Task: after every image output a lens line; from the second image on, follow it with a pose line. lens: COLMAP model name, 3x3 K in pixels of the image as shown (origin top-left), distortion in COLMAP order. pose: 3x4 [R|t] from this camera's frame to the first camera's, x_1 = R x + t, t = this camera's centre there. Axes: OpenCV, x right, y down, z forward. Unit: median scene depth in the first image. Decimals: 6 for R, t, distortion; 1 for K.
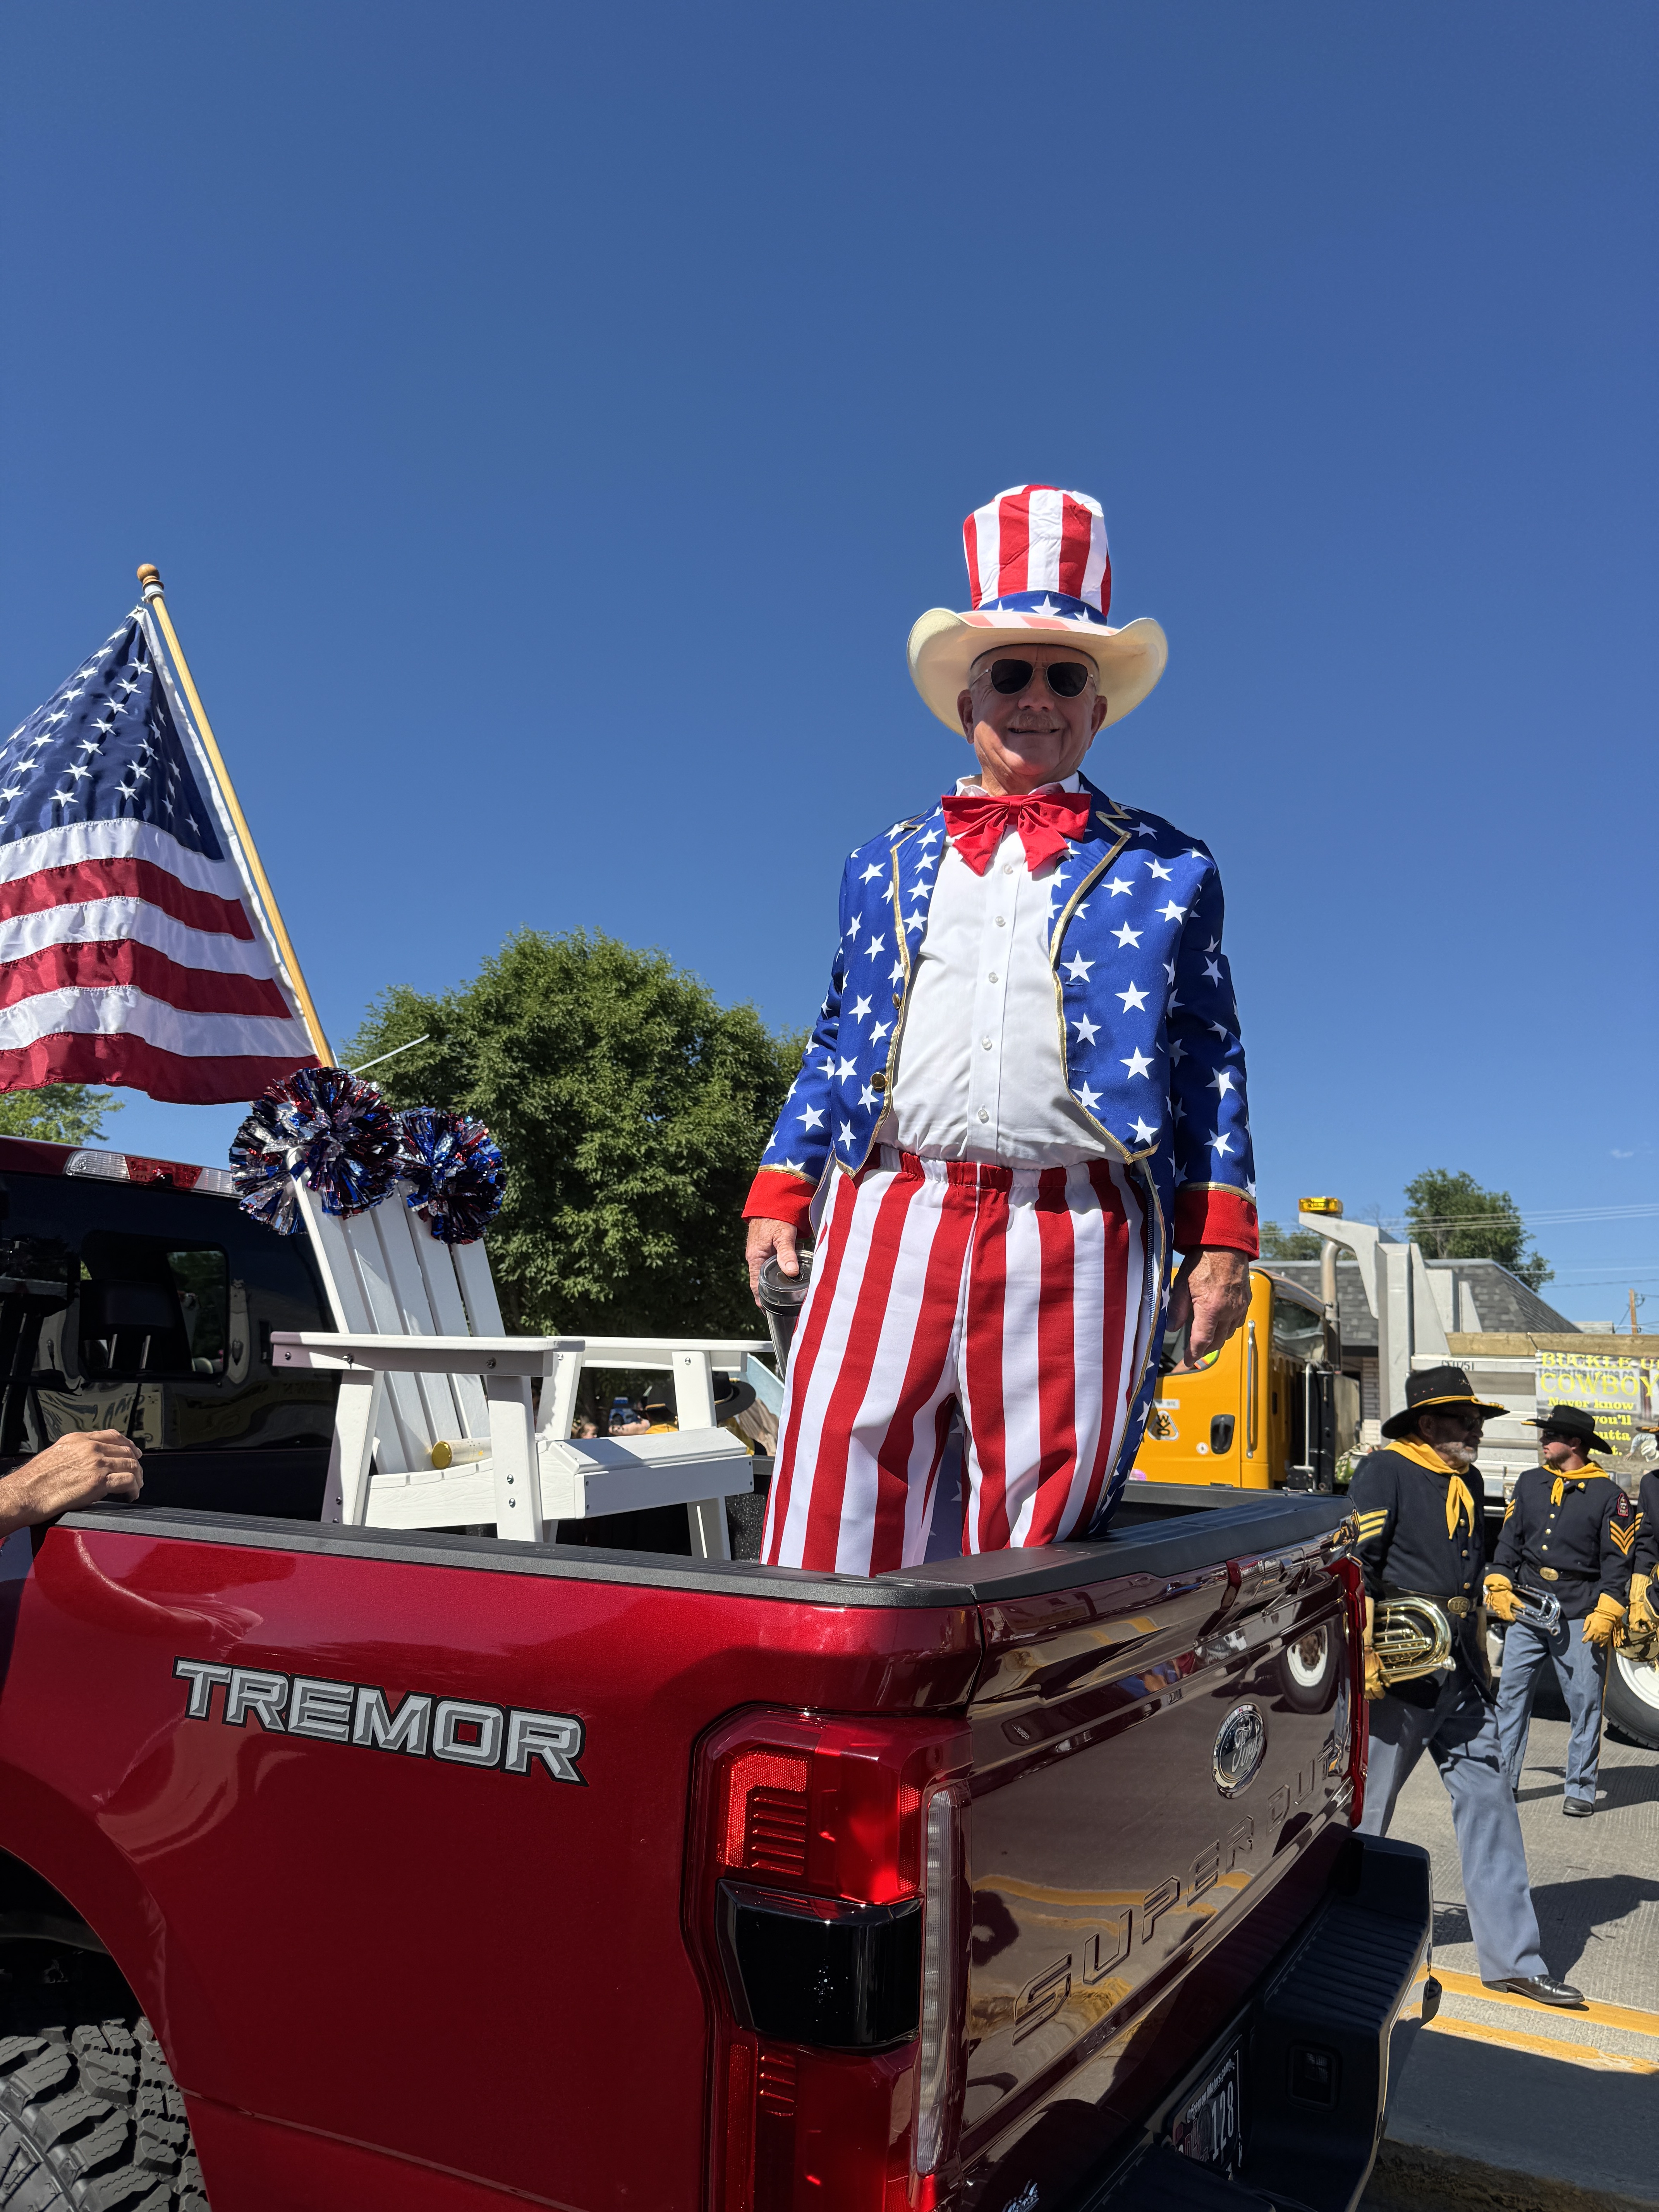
lens RADIAL K [[1541.9, 0, 834.9], [0, 1541.9, 1116.8], [0, 0, 1]] dist [0.006376, -0.005553]
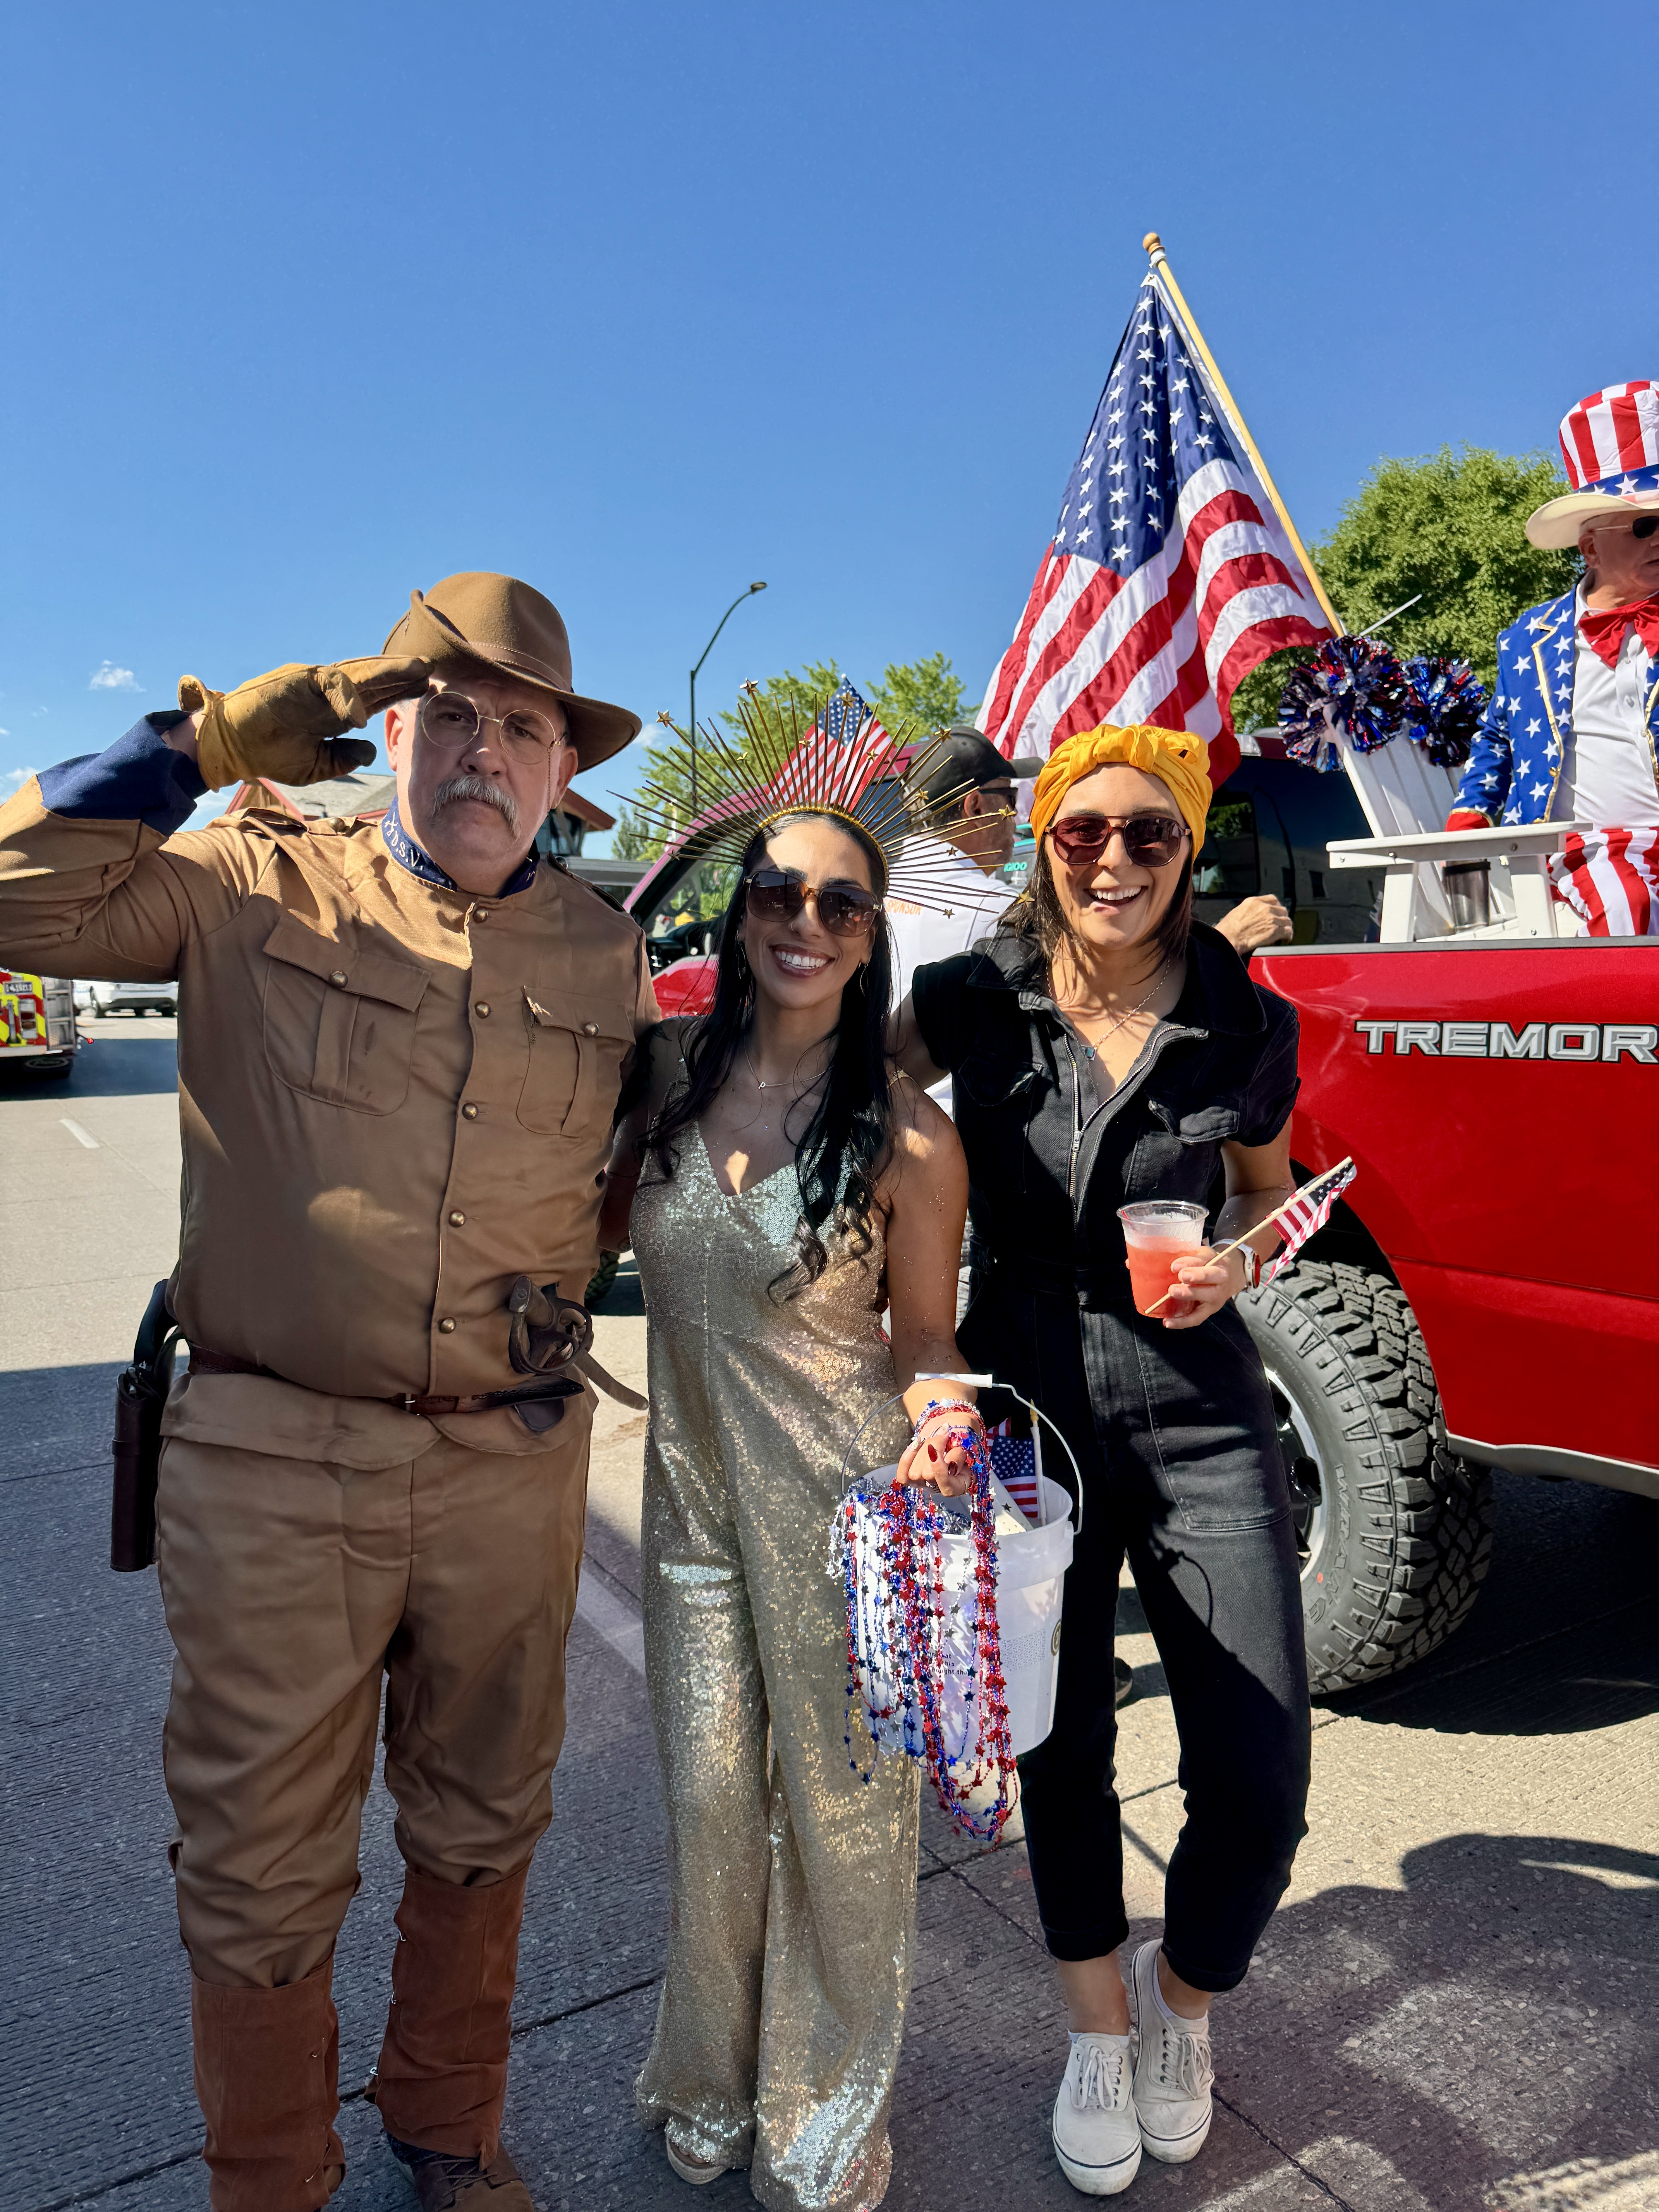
lens RADIAL K [[1541.9, 0, 830.1], [0, 1541.9, 1123.8], [0, 0, 1]] dist [0.006376, -0.005553]
pose [[0.857171, 0.002046, -0.515028, -0.034279], [0.139006, 0.961962, 0.235172, -0.003131], [0.495918, -0.273175, 0.824282, -0.349378]]
